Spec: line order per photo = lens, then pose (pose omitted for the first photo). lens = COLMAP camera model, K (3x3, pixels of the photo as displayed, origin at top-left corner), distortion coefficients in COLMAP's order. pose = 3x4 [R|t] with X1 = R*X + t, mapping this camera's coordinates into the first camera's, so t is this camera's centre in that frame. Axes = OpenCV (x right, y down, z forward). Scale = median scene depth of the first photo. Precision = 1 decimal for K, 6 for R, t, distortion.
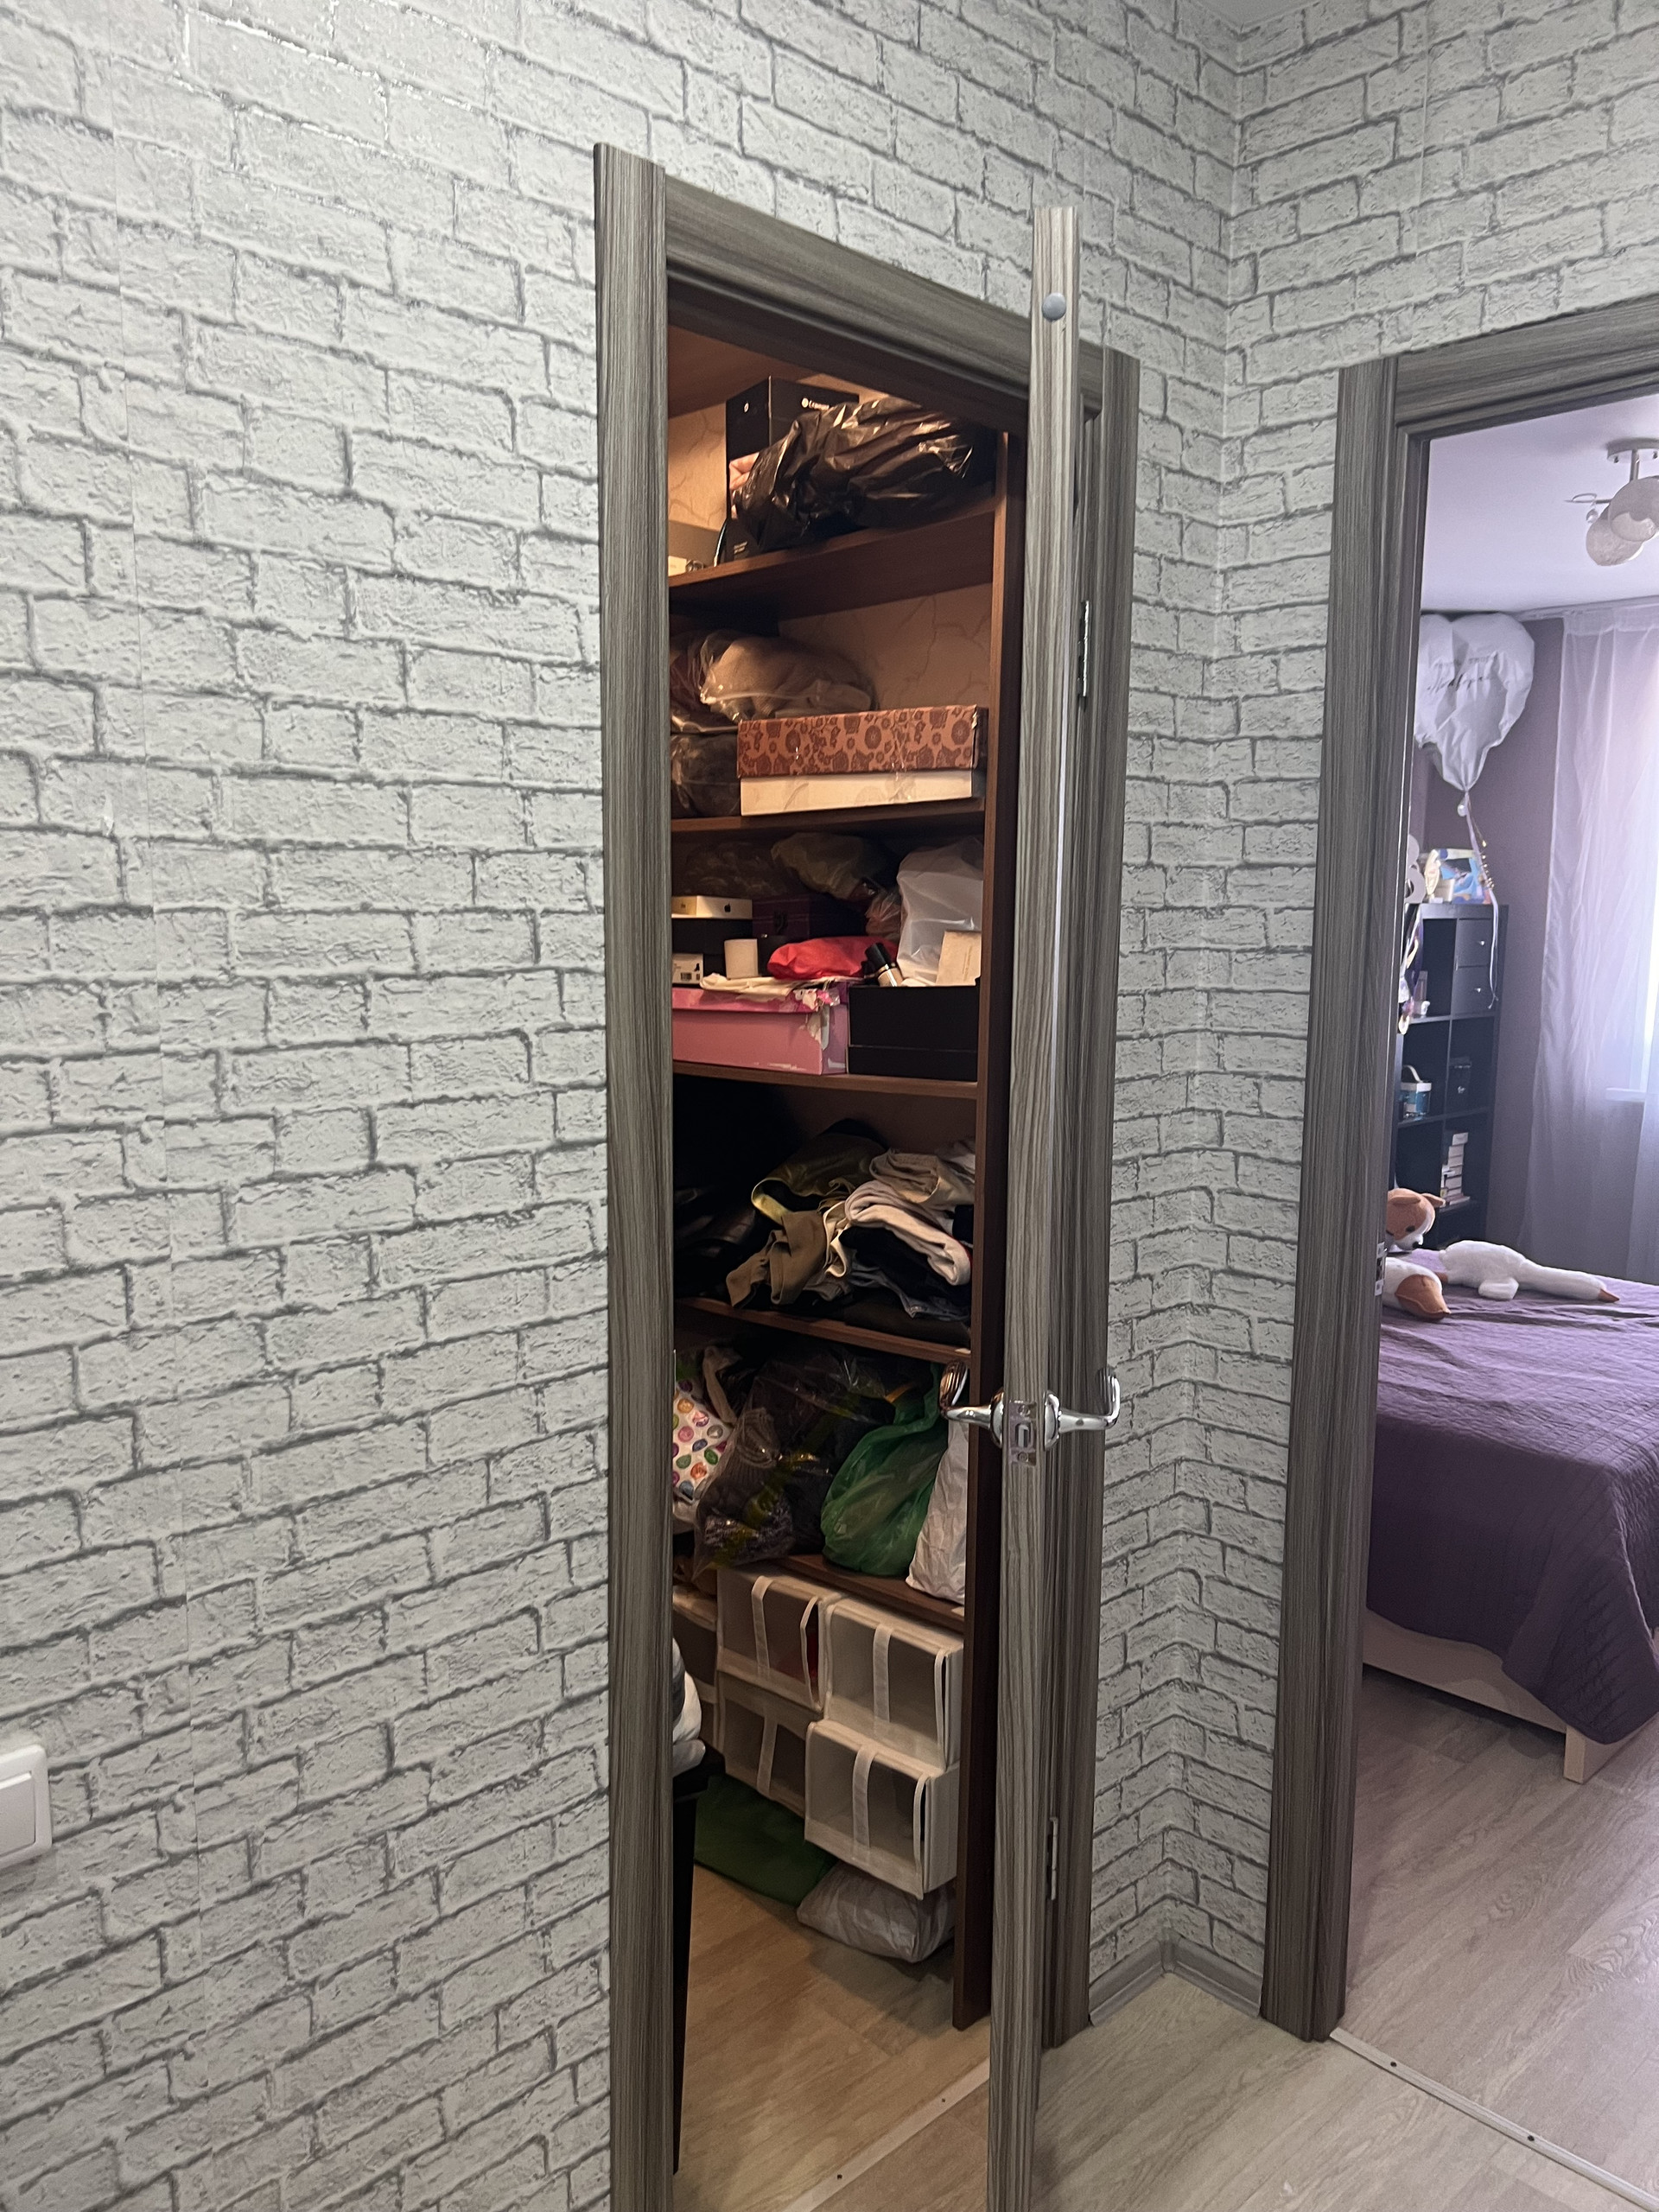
lens RADIAL K [[1678.0, 0, 838.8], [0, 1678.0, 1113.9], [0, 0, 1]] dist [0.021249, -0.001701]
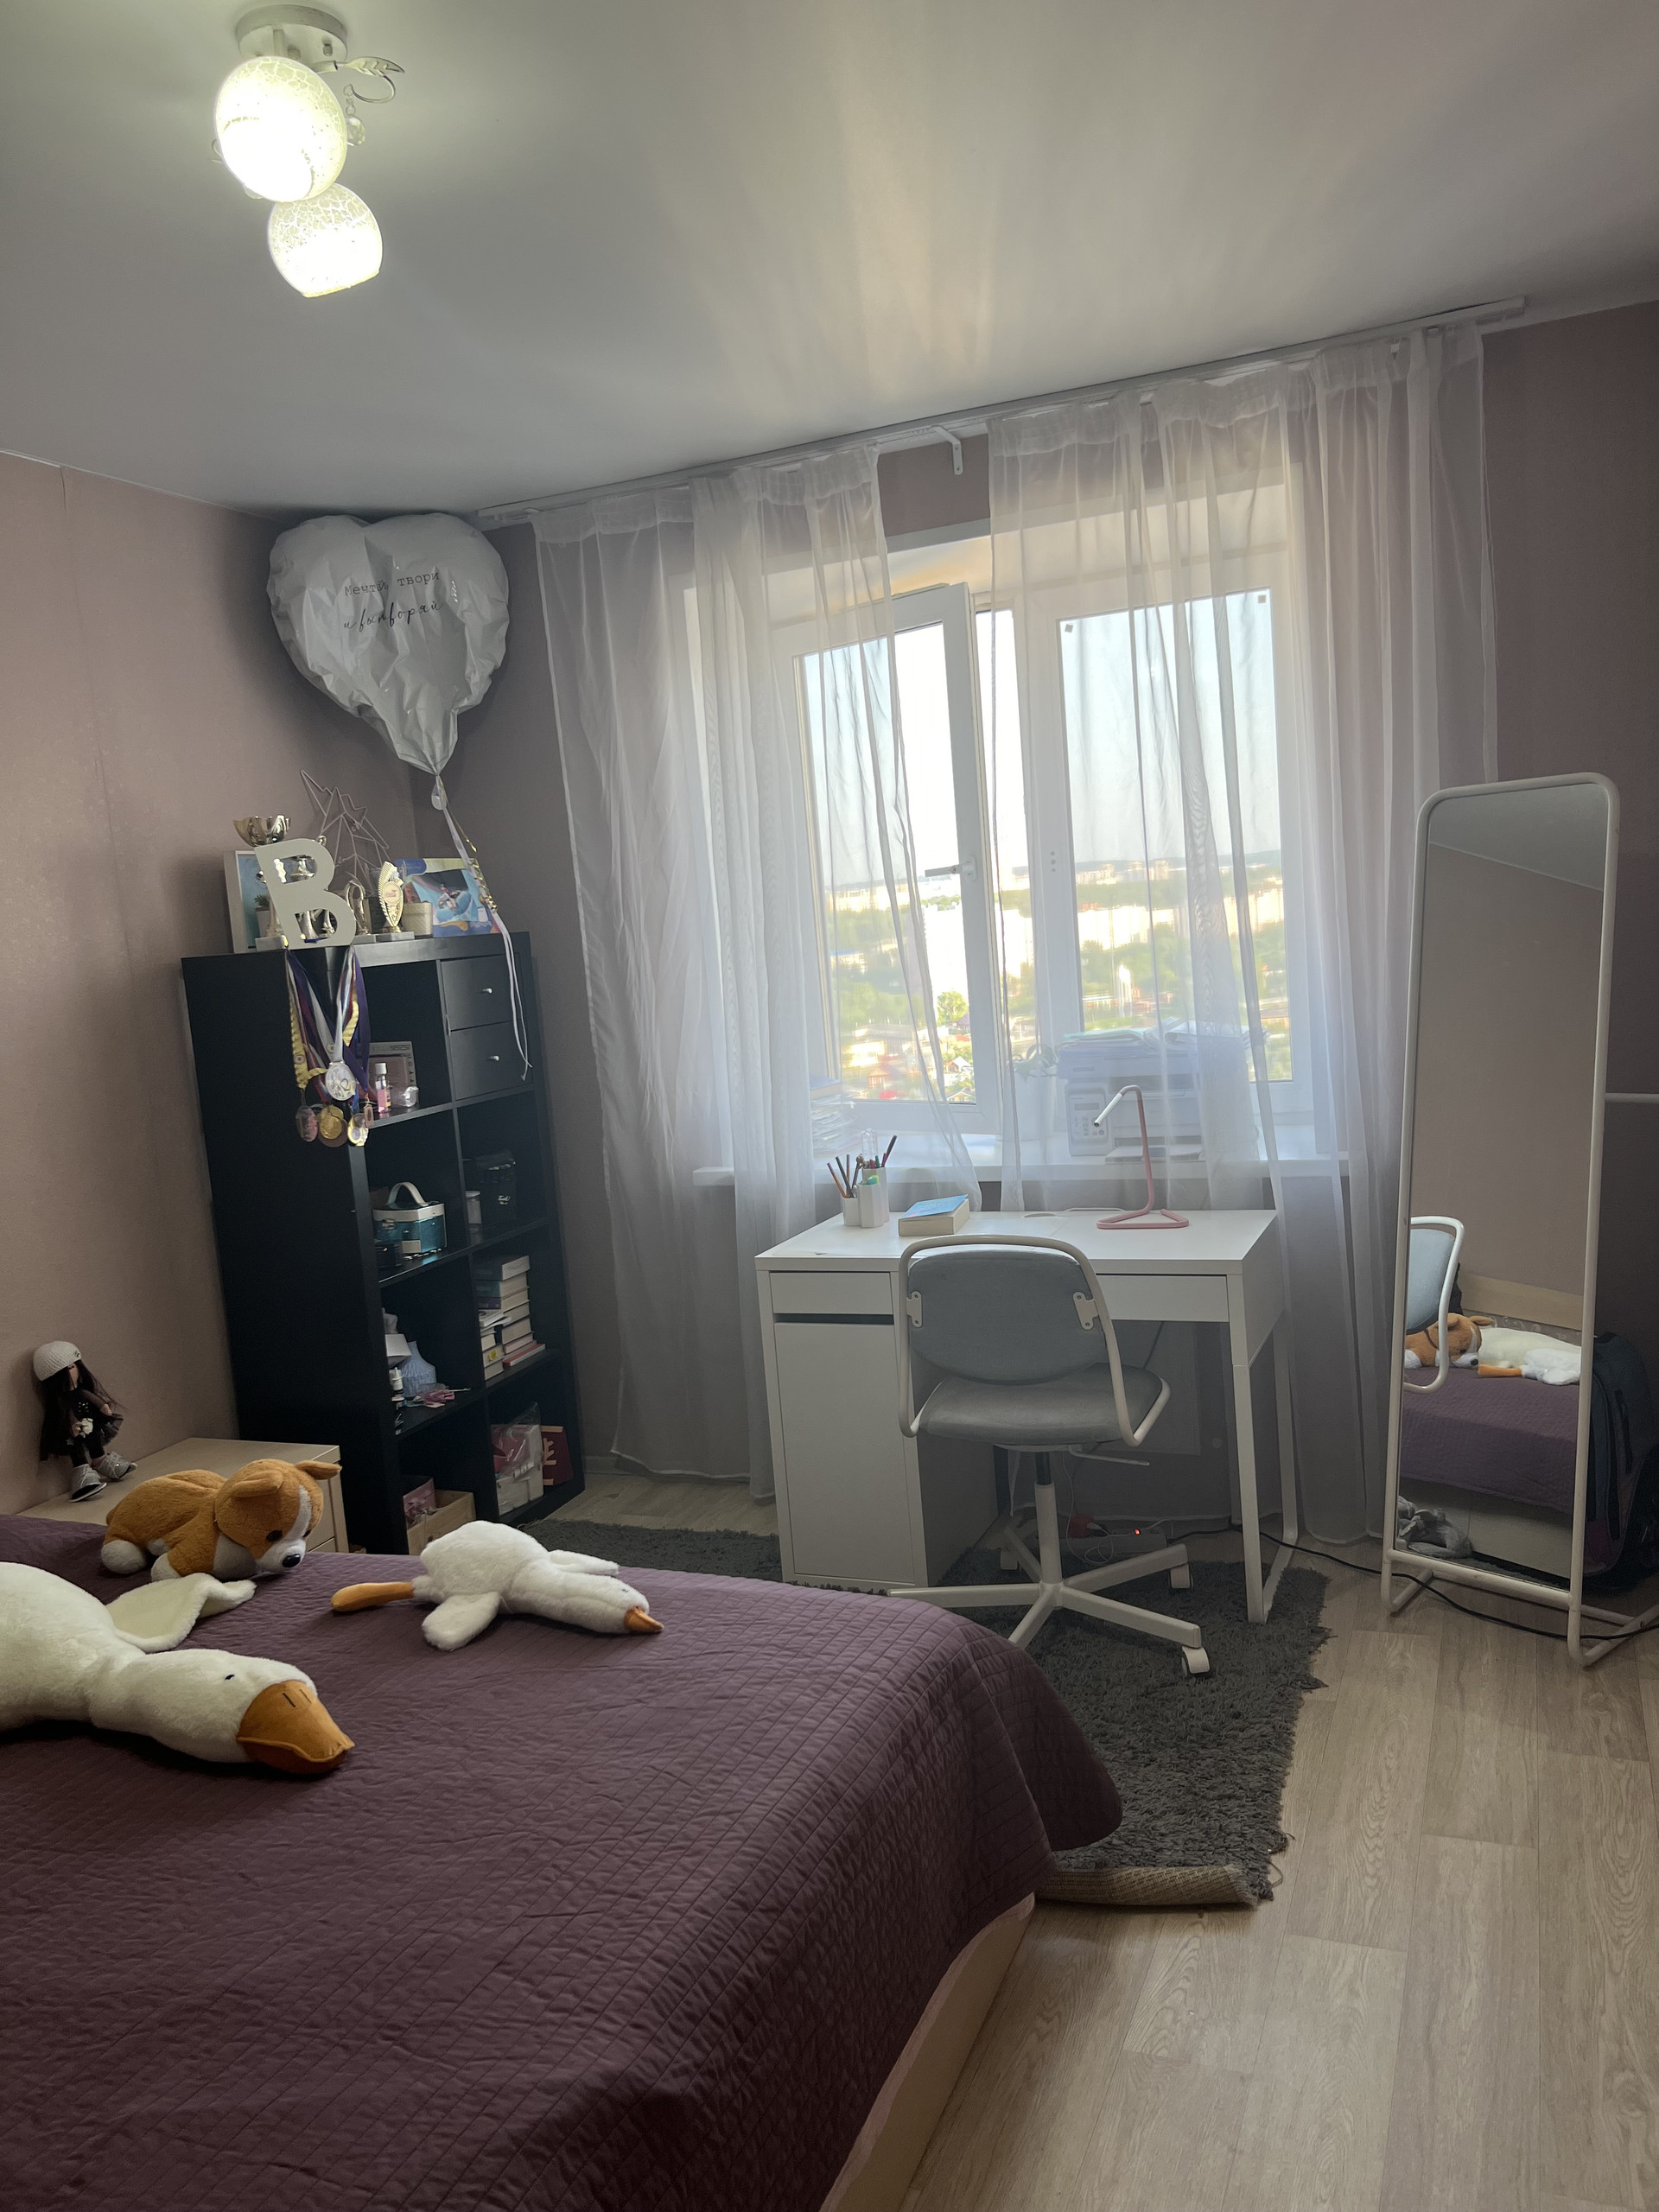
lens RADIAL K [[1678.0, 0, 810.7], [0, 1678.0, 1112.6], [0, 0, 1]] dist [0.021249, -0.001701]
pose [[0.921386, -0.137134, 0.363651, 0.248967], [0.144490, 0.989481, 0.007039, -0.038025], [-0.360791, 0.046058, 0.931509, 0.316812]]
